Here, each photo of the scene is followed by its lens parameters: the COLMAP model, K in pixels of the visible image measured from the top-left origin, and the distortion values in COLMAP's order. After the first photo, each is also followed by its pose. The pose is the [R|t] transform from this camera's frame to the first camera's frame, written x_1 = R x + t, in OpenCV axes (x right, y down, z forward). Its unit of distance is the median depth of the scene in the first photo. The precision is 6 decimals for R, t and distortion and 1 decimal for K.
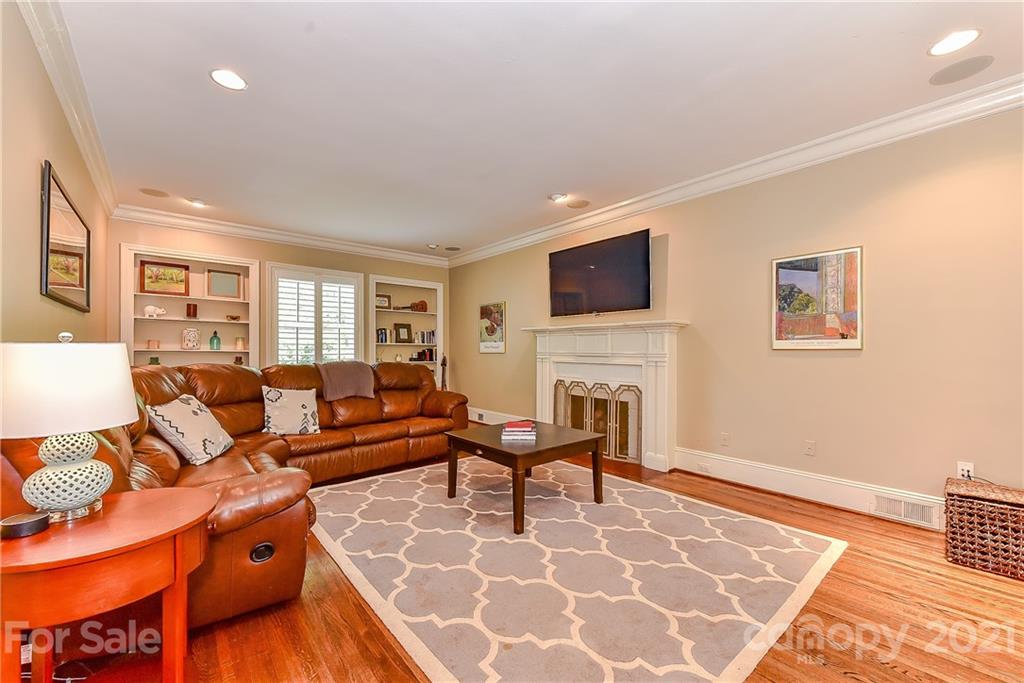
lens RADIAL K [[407.2, 0, 509.9], [0, 407.2, 348.4], [0, 0, 1]] dist [0.001288, -0.001198]
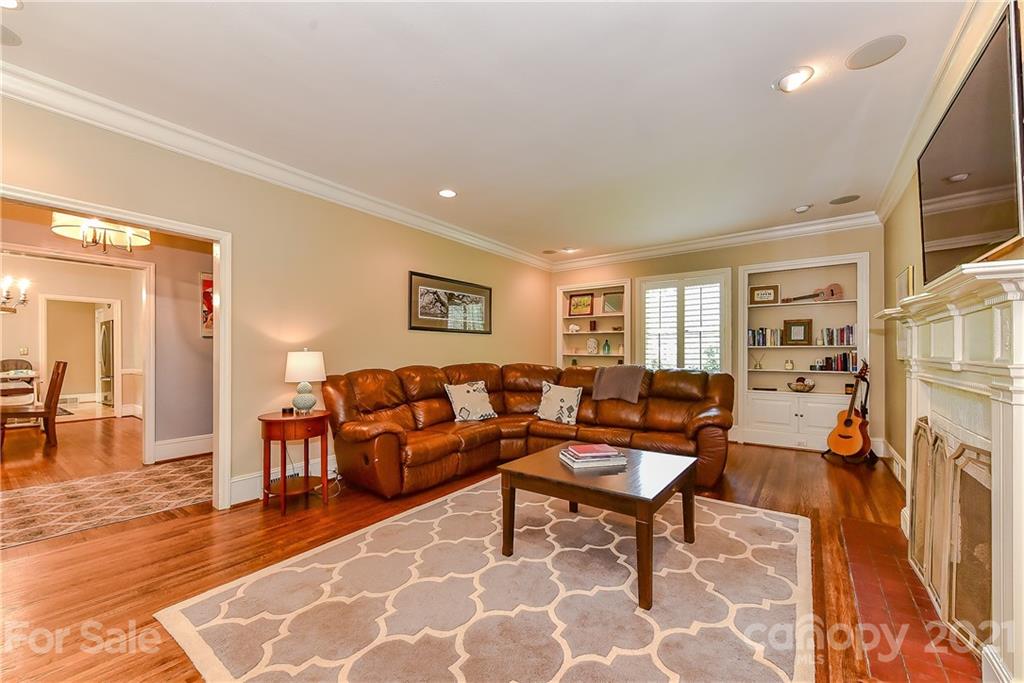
lens RADIAL K [[407.2, 0, 508.1], [0, 407.2, 349.8], [0, 0, 1]] dist [0.001288, -0.001198]
pose [[0.223025, -0.010658, -0.974754, 0.482040], [0.003572, 0.999942, -0.010116, 0.001186], [0.974806, -0.001225, 0.223050, 0.418562]]
